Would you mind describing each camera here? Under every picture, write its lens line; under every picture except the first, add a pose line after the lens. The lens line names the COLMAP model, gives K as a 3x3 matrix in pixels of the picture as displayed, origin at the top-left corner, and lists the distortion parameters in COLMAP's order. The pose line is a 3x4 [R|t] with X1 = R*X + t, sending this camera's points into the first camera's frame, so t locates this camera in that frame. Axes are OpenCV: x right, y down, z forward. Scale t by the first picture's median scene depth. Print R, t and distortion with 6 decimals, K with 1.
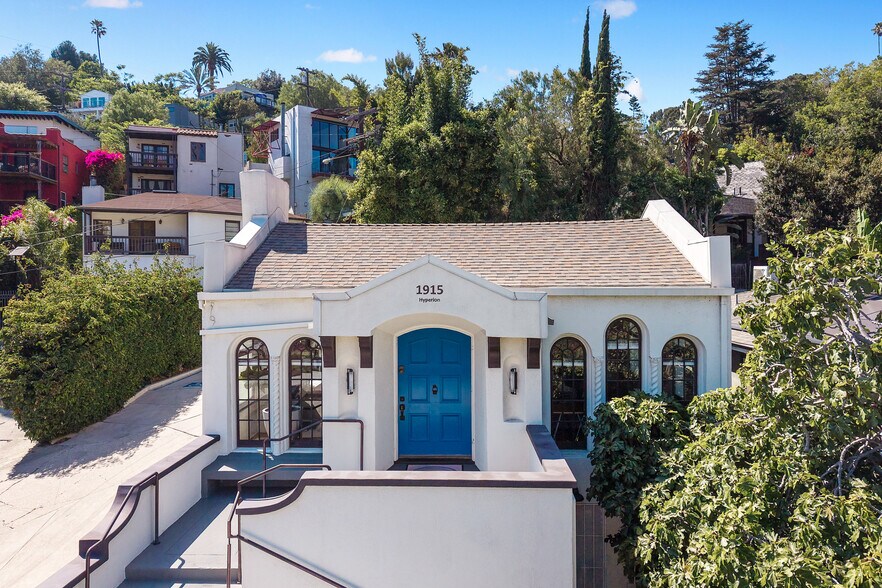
lens RADIAL K [[599.3, 0, 436.0], [0, 599.3, 268.8], [0, 0, 1]] dist [0.007565, -0.000748]
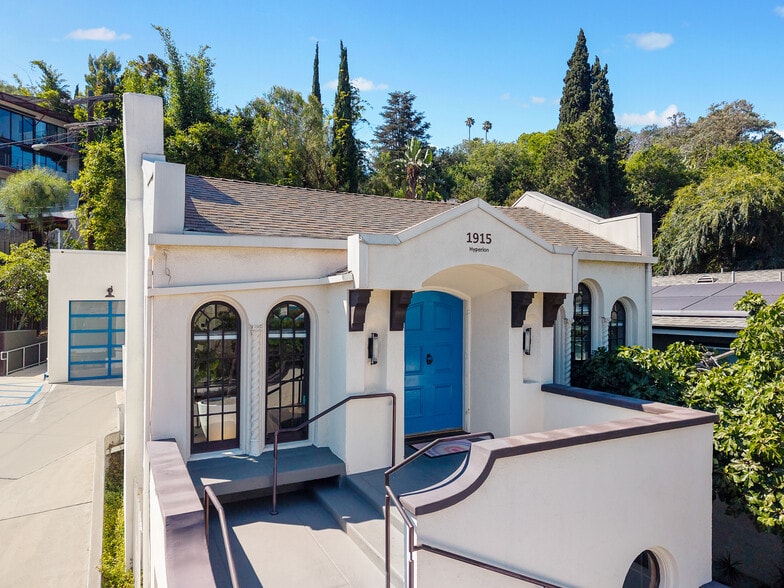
lens RADIAL K [[532.1, 0, 399.5], [0, 532.1, 299.0], [0, 0, 1]] dist [0.007313, -0.001732]
pose [[0.868993, 0.007043, 0.494774, -0.121497], [-0.011901, 0.999907, 0.006669, 0.029280], [-0.494681, -0.011684, 0.868996, 0.089670]]
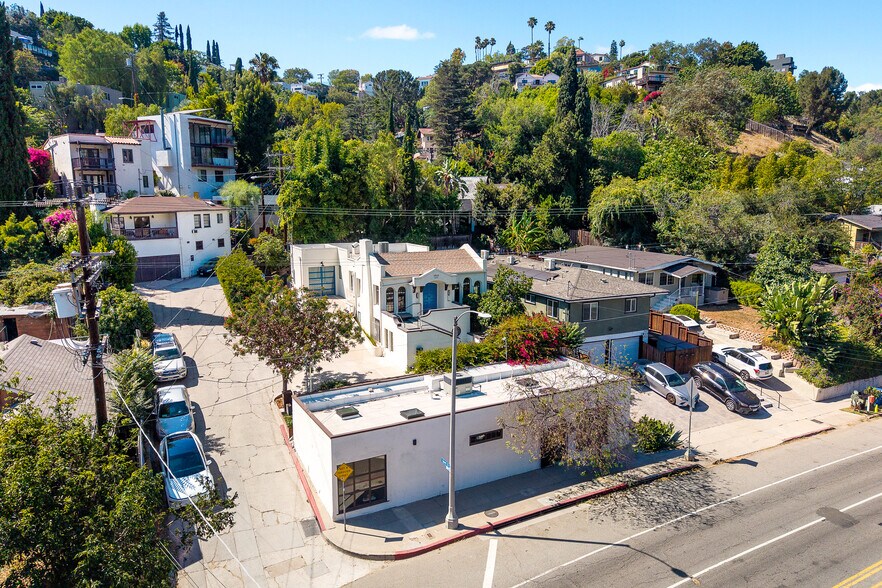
lens RADIAL K [[551.3, 0, 429.5], [0, 551.3, 279.1], [0, 0, 1]] dist [0.008946, -0.000575]
pose [[0.896871, -0.061811, 0.437953, -0.490209], [-0.003761, 0.989085, 0.147299, -0.144191], [-0.442277, -0.133755, 0.886849, -0.715995]]
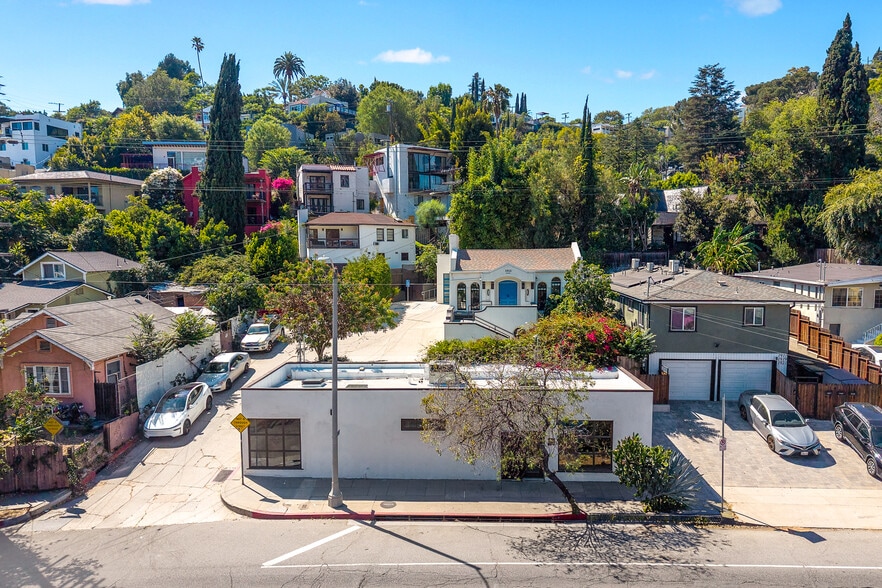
lens RADIAL K [[569.5, 0, 453.6], [0, 569.5, 295.3], [0, 0, 1]] dist [0.004513, -0.002641]
pose [[0.999230, 0.002045, -0.039177, -0.060025], [0.001550, 0.995802, 0.091523, -0.040328], [0.039200, -0.091513, 0.995032, -0.766787]]
